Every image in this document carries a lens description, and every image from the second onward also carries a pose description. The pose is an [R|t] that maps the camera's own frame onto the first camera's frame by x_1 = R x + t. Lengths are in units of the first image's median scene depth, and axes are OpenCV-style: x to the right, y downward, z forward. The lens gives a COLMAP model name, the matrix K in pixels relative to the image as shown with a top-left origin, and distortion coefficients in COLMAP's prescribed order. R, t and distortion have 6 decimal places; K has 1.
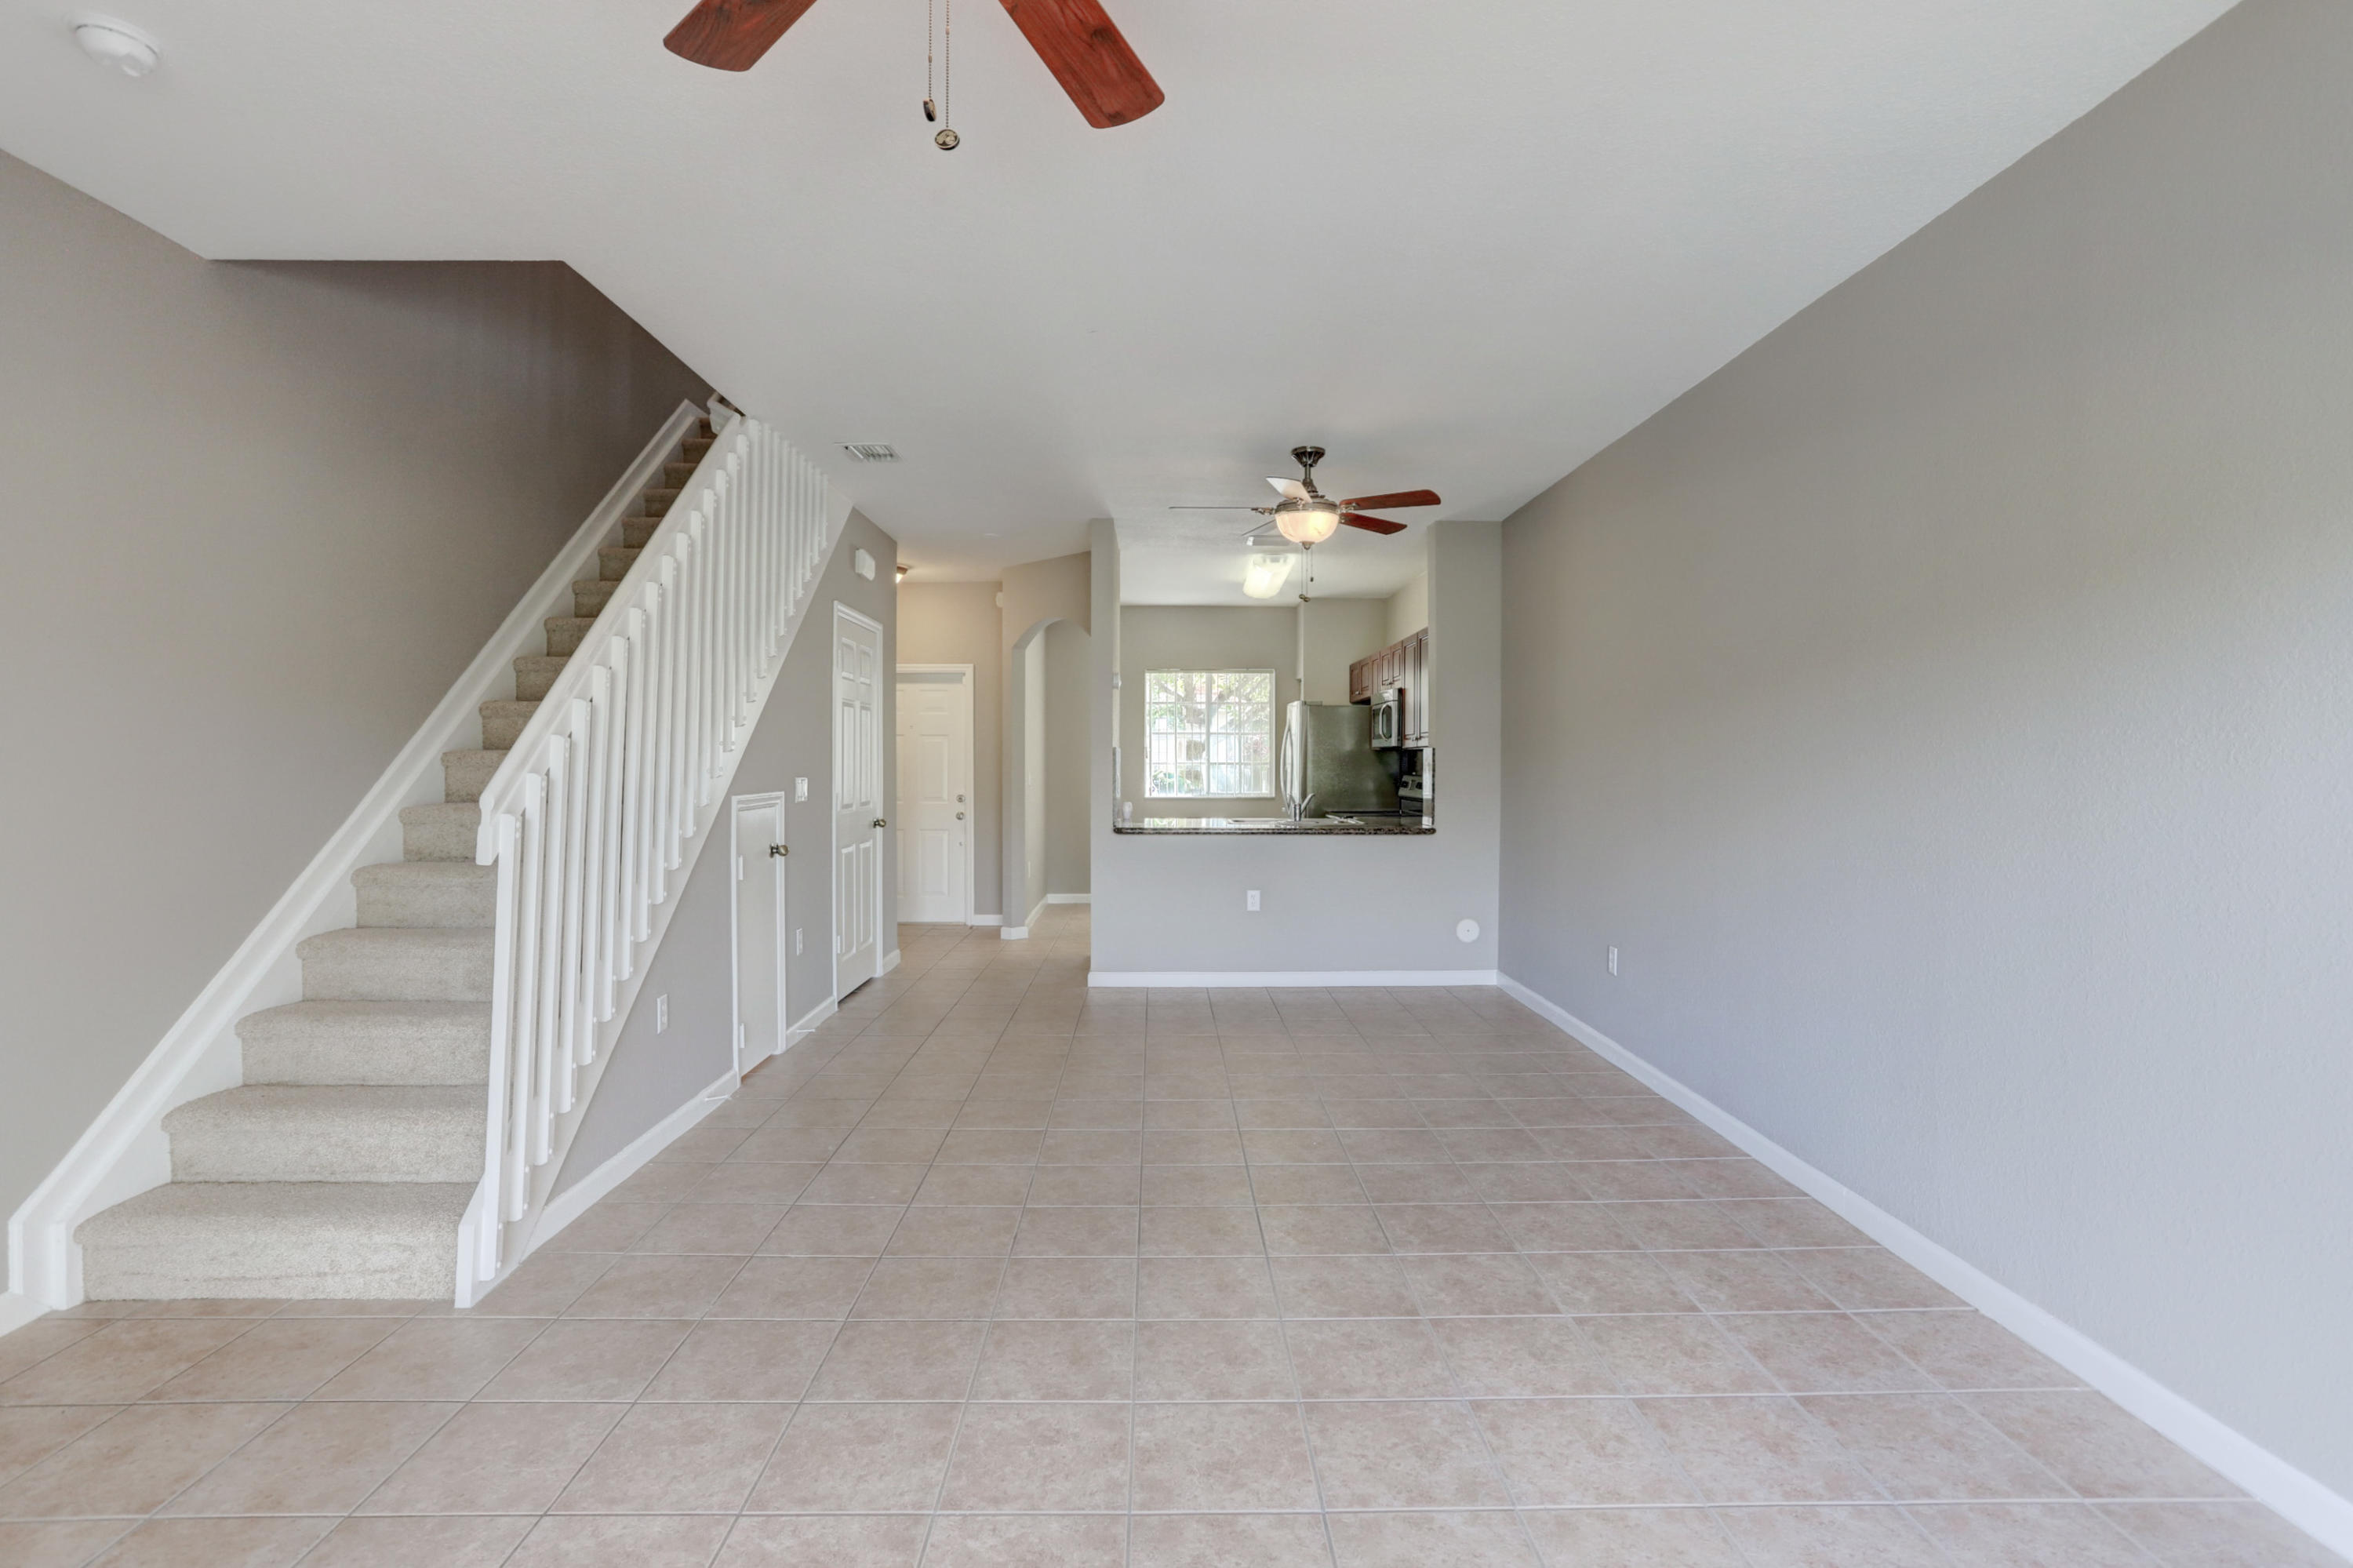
lens RADIAL K [[1123.7, 0, 1176.5], [0, 1123.7, 784.0], [0, 0, 1]] dist [-0.001162, -0.000251]
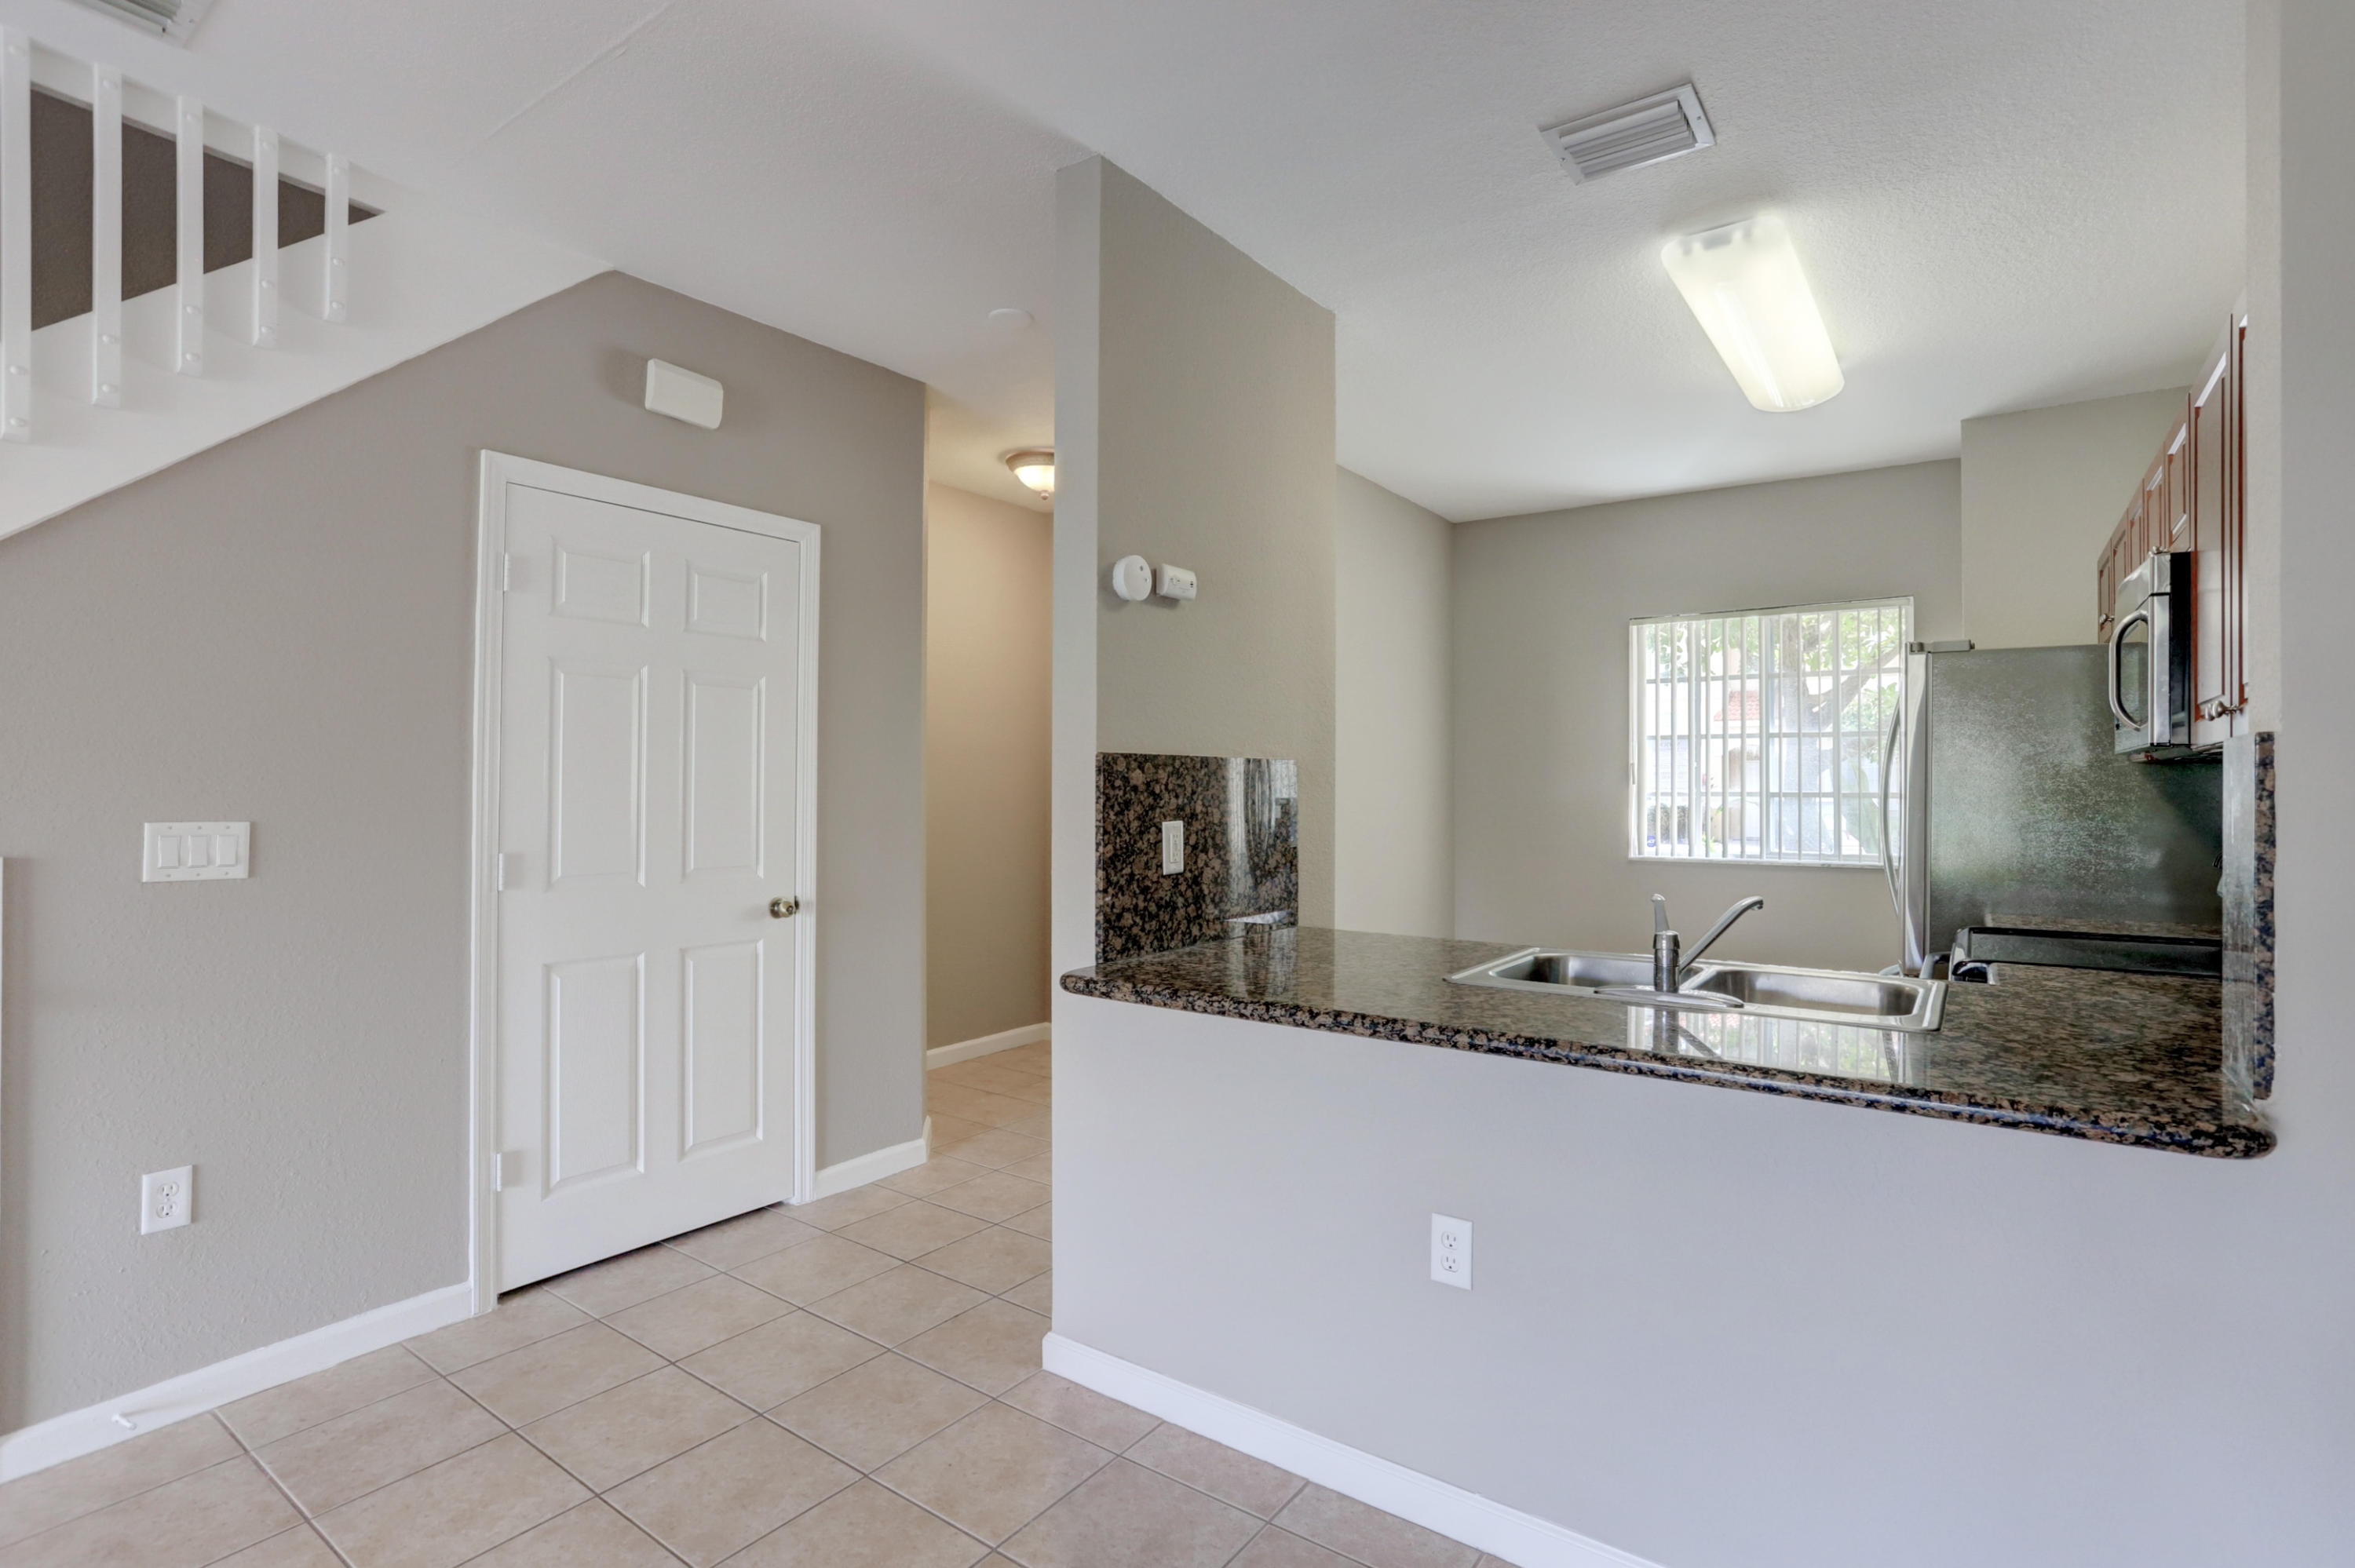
lens RADIAL K [[1117.8, 0, 1177.5], [0, 1117.8, 784.0], [0, 0, 1]] dist [-0.000789, 0.000005]
pose [[0.802235, 0.005109, -0.596986, 0.149696], [-0.017546, 0.999733, -0.015024, -0.013821], [0.596750, 0.022527, 0.802111, 0.561443]]
